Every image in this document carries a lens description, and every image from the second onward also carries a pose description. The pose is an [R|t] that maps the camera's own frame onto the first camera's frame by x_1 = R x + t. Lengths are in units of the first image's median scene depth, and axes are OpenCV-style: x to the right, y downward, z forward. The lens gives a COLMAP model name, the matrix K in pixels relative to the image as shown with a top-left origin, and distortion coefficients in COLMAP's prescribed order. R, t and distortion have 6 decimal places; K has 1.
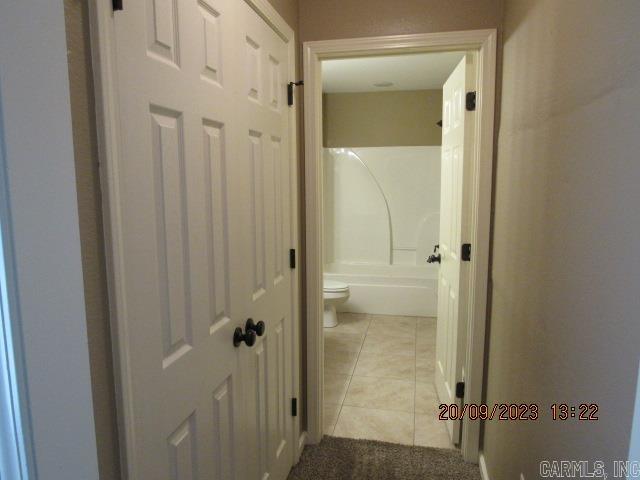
lens RADIAL K [[454.8, 0, 320.0], [0, 454.8, 240.0], [0, 0, 1]] dist [-0.026074, -0.000916]
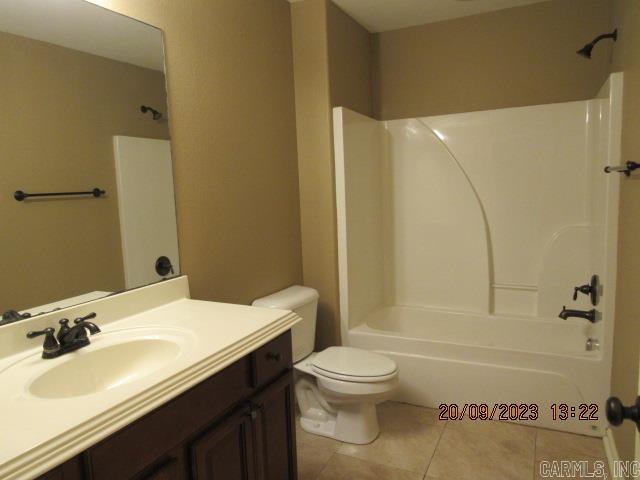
lens RADIAL K [[454.8, 0, 320.0], [0, 454.8, 240.0], [0, 0, 1]] dist [-0.026074, -0.000916]
pose [[0.968109, 0.000417, -0.250529, 0.090299], [-0.002806, 0.999954, -0.009178, -0.034640], [0.250513, 0.009588, 0.968066, 0.388354]]
